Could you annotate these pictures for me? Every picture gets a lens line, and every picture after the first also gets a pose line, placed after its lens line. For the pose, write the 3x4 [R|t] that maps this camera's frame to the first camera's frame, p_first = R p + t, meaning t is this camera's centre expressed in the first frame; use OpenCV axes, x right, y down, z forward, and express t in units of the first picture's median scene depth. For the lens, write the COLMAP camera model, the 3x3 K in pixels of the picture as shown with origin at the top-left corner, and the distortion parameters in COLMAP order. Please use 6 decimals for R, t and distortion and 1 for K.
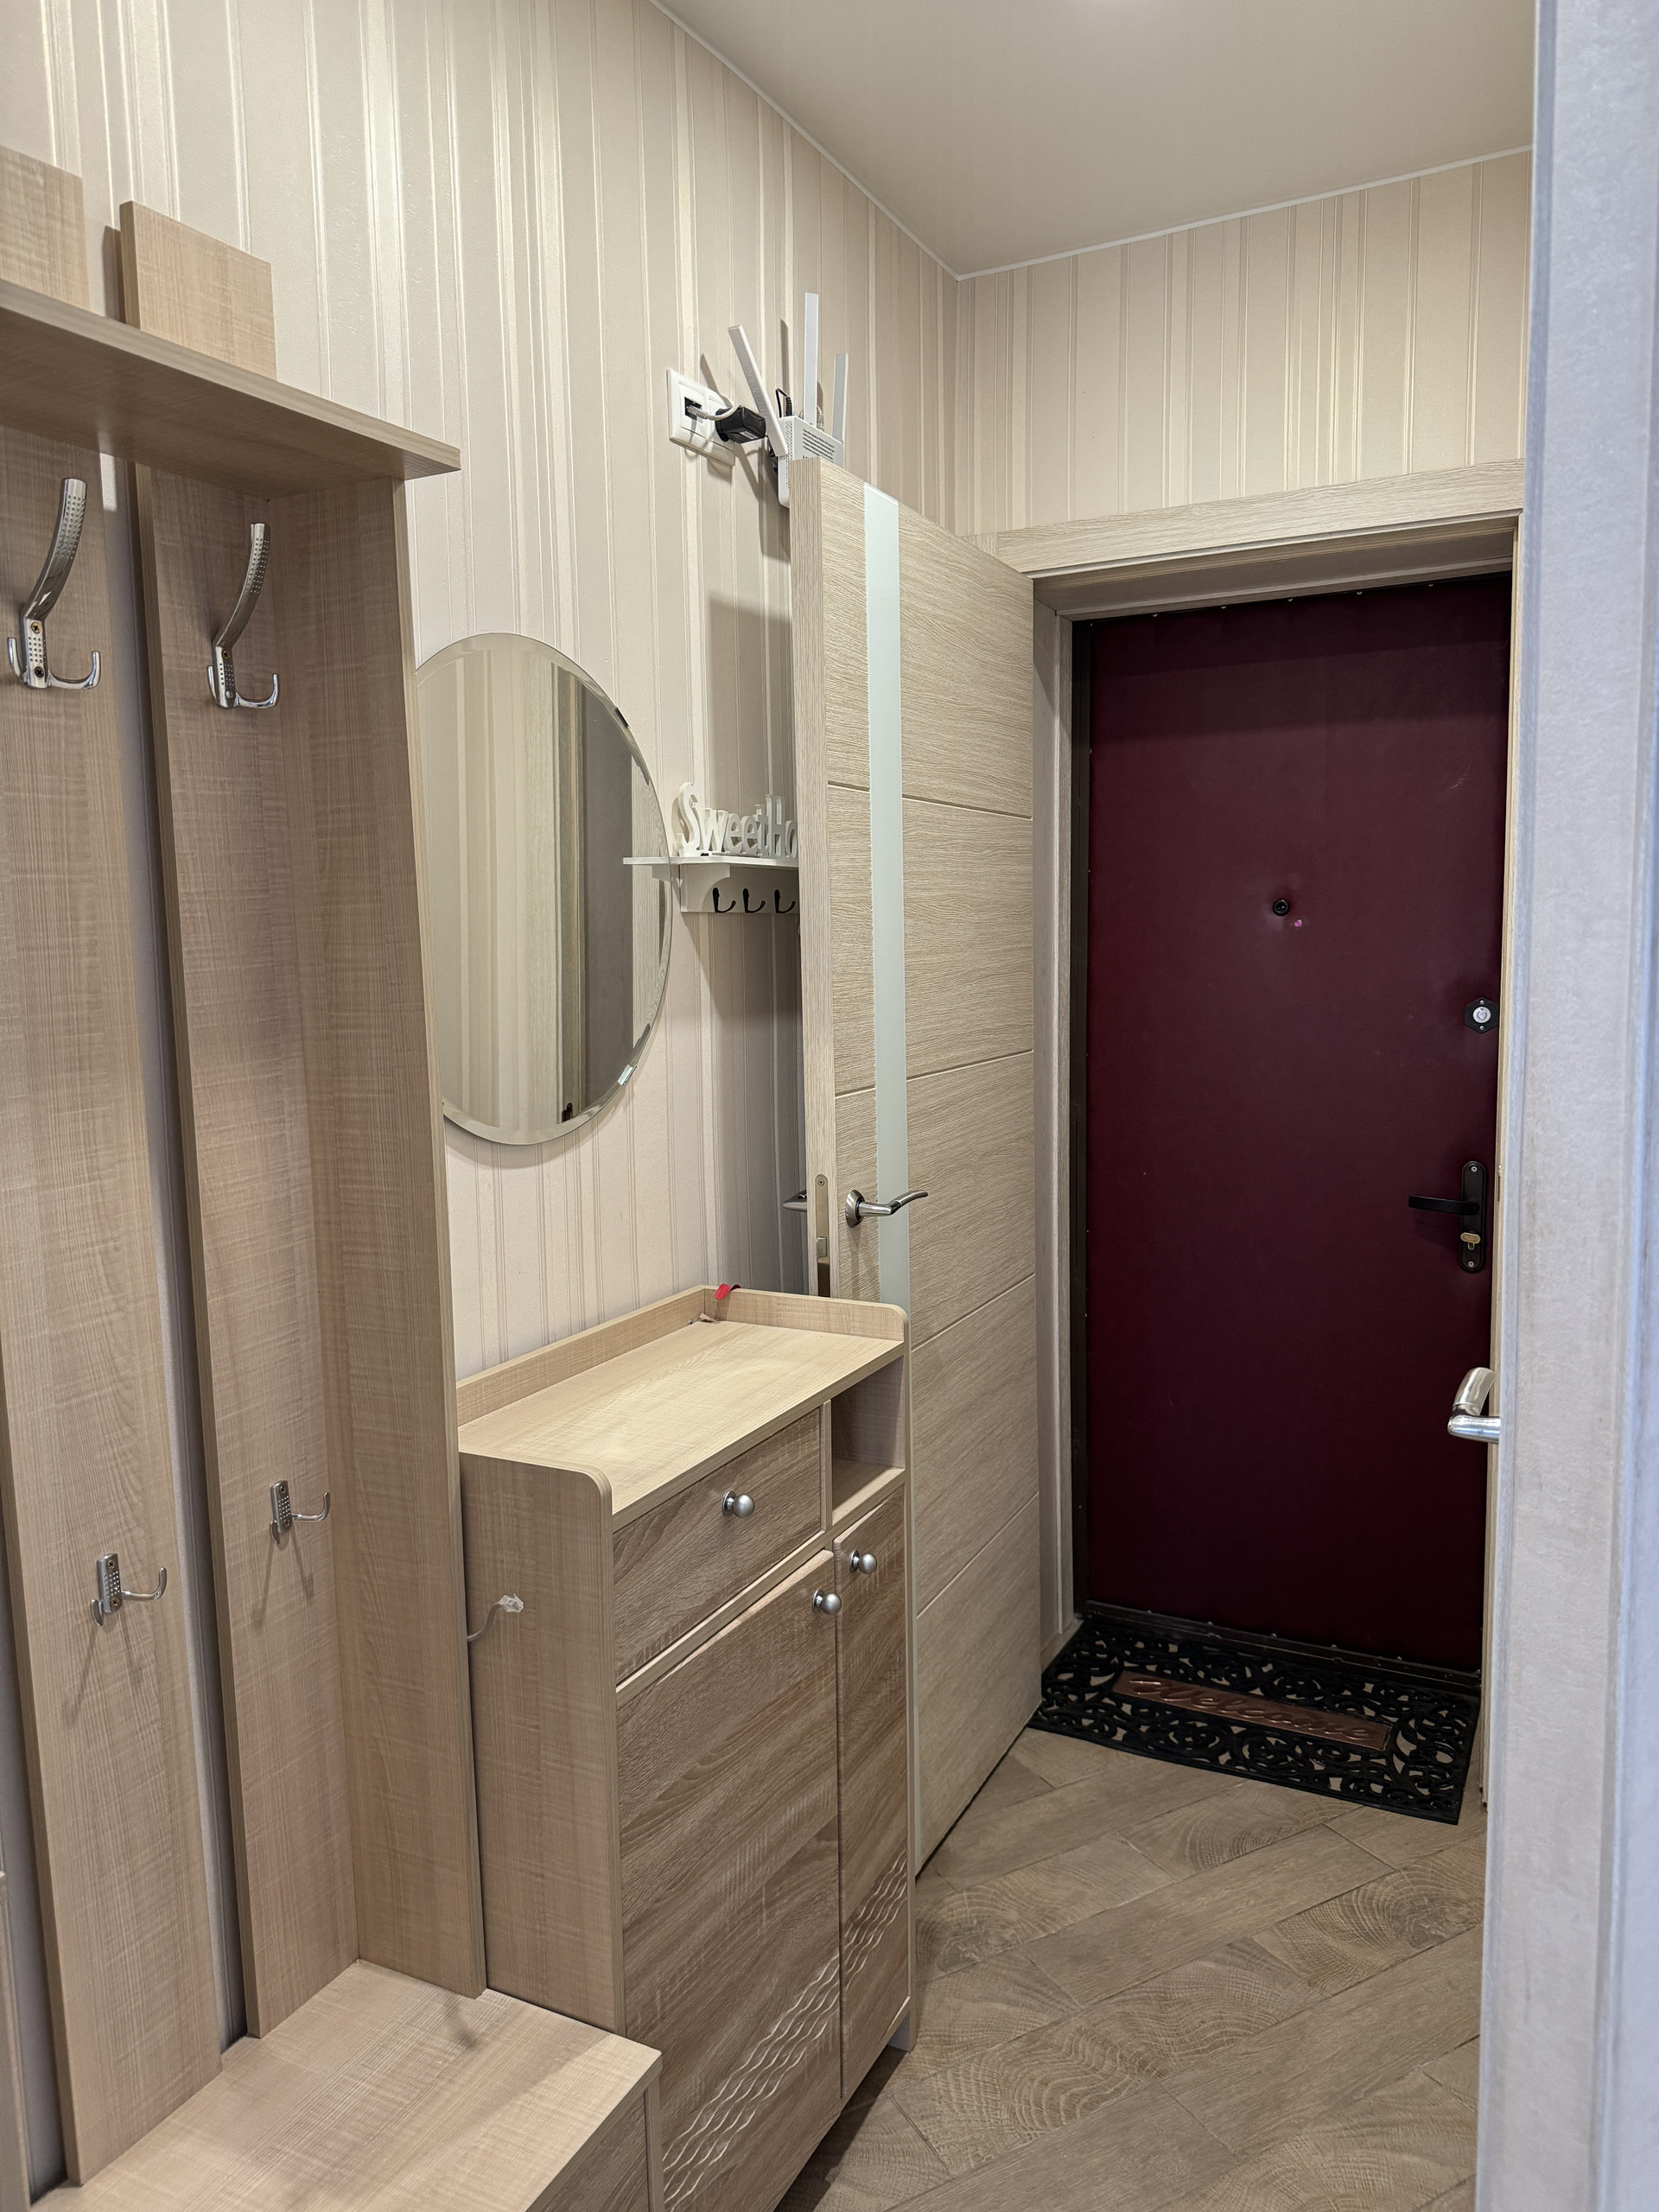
lens RADIAL K [[1582.2, 0, 836.8], [0, 1582.2, 1110.5], [0, 0, 1]] dist [-0.003096, -0.011024]
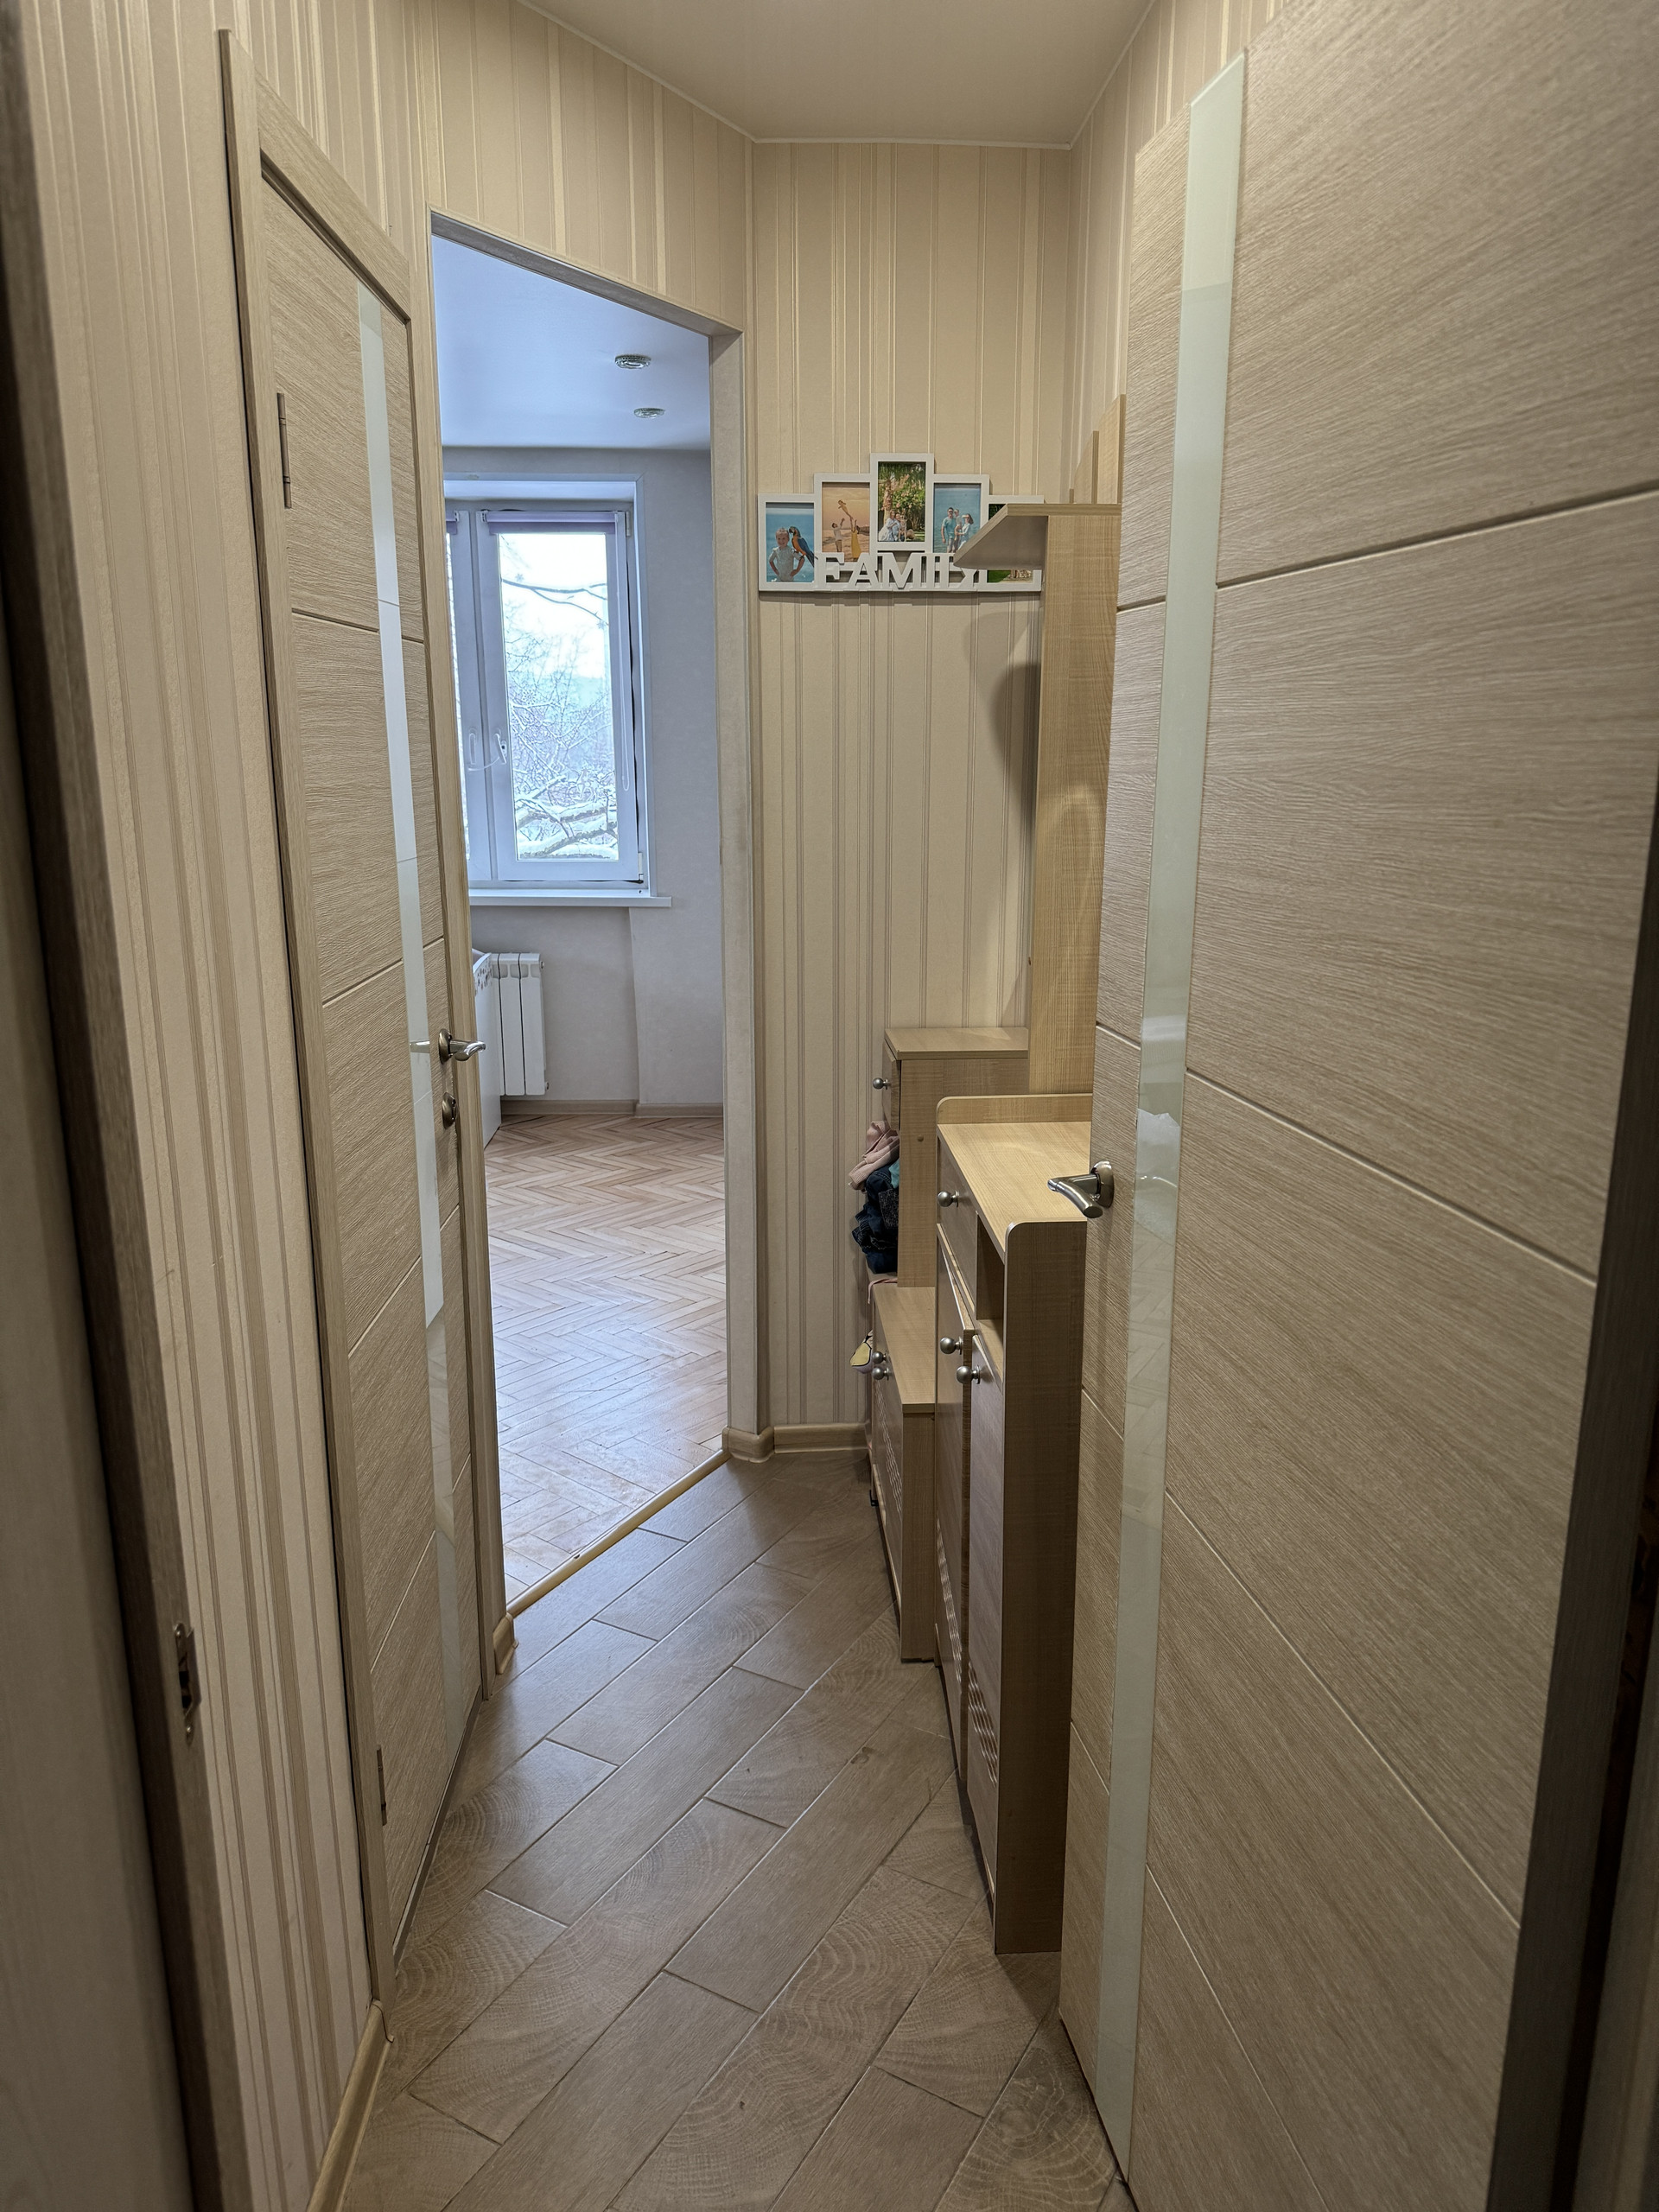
lens RADIAL K [[1532.3, 0, 829.5], [0, 1532.3, 1106.0], [0, 0, 1]] dist [0.171418, -0.331106]
pose [[-0.874862, 0.120891, -0.469043, 0.780971], [-0.030966, 0.952414, 0.303232, -0.298326], [0.483381, 0.279810, -0.829487, 2.359146]]
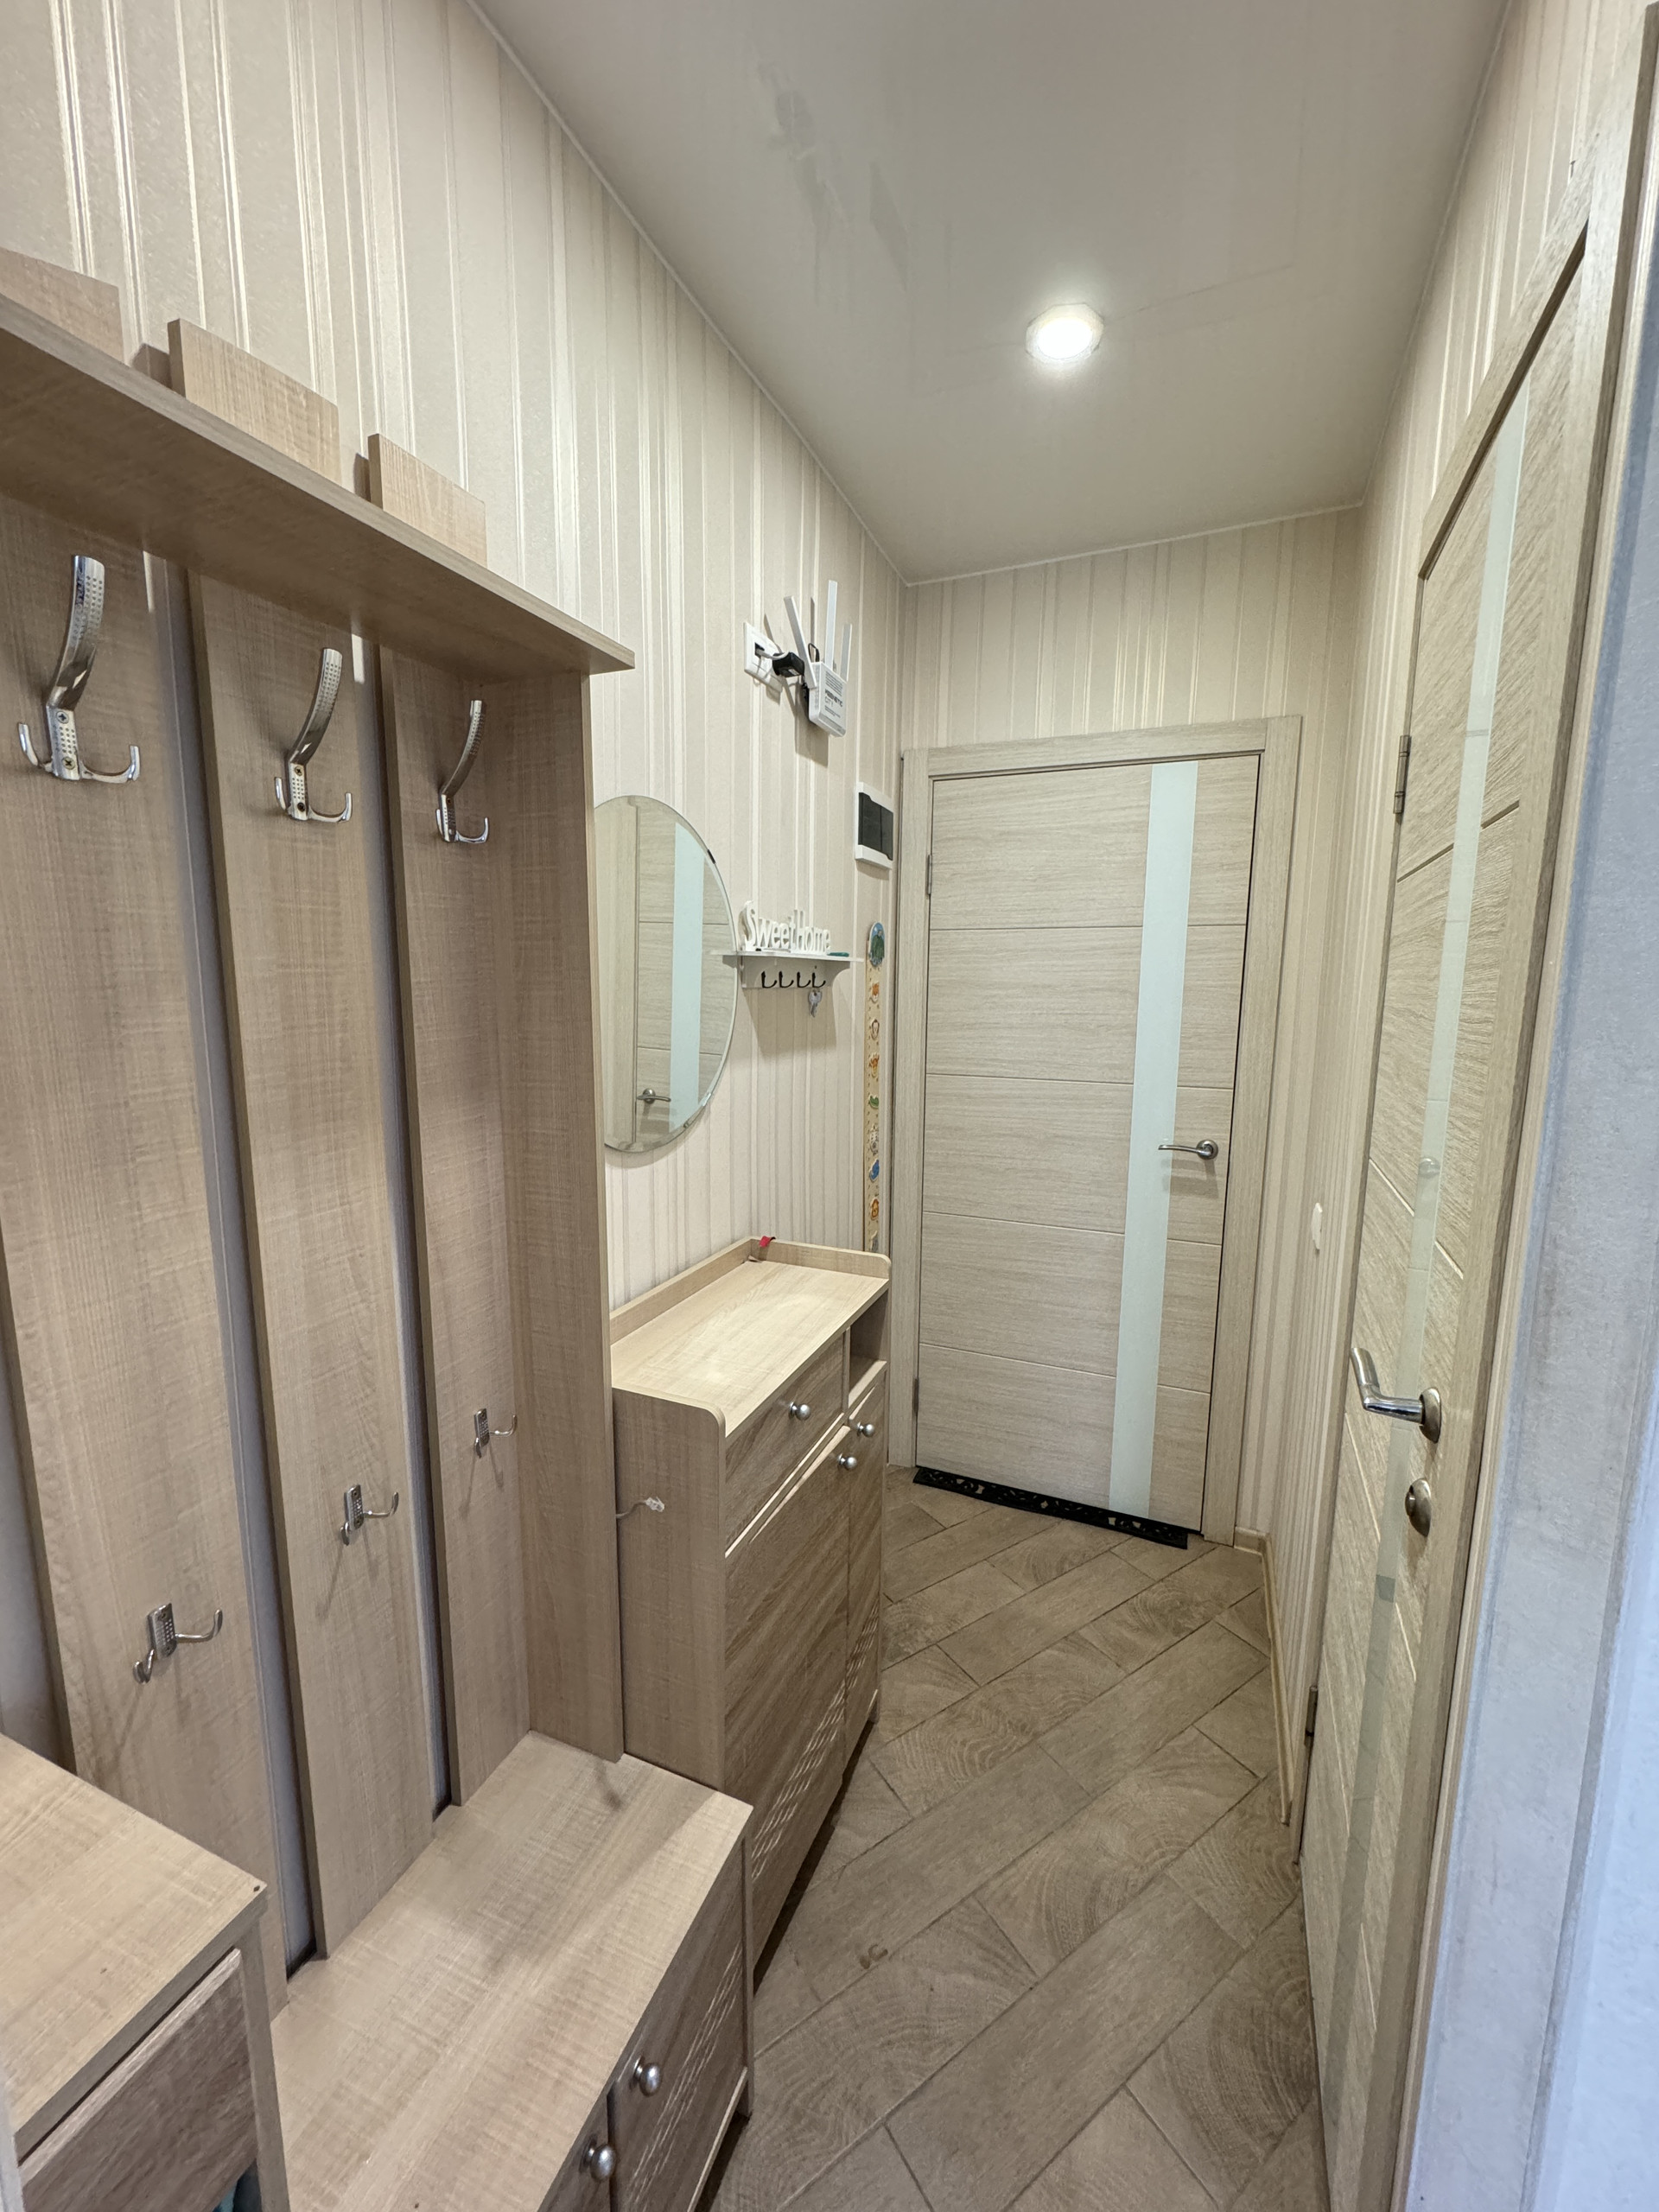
lens RADIAL K [[878.0, 0, 830.1], [0, 878.0, 1103.8], [0, 0, 1]] dist [-0.006521, 0.002680]
pose [[0.996547, 0.018803, 0.080877, -0.117990], [-0.021116, 0.999390, 0.027833, -0.059850], [-0.080305, -0.029445, 0.996335, 0.226389]]
